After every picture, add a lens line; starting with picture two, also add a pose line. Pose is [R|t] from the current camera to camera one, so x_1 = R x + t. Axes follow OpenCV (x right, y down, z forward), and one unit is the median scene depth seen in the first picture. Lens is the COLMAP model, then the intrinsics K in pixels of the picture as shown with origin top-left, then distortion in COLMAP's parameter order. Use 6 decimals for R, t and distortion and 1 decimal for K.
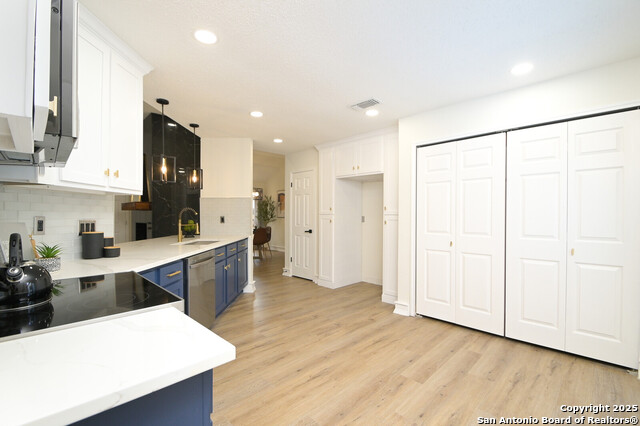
lens RADIAL K [[281.2, 0, 317.9], [0, 281.2, 215.9], [0, 0, 1]] dist [-0.001286, -0.002500]
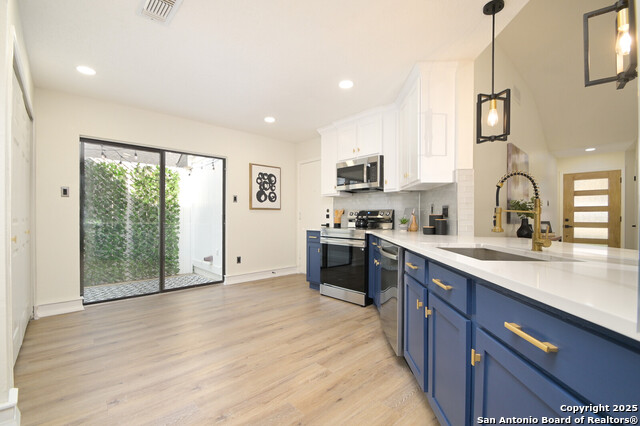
lens RADIAL K [[281.2, 0, 314.9], [0, 281.2, 217.1], [0, 0, 1]] dist [-0.001286, -0.002500]
pose [[-0.998952, -0.012974, 0.043882, -0.224712], [-0.013101, 0.999911, -0.002600, 0.056605], [-0.043844, -0.003172, -0.999033, 1.906169]]
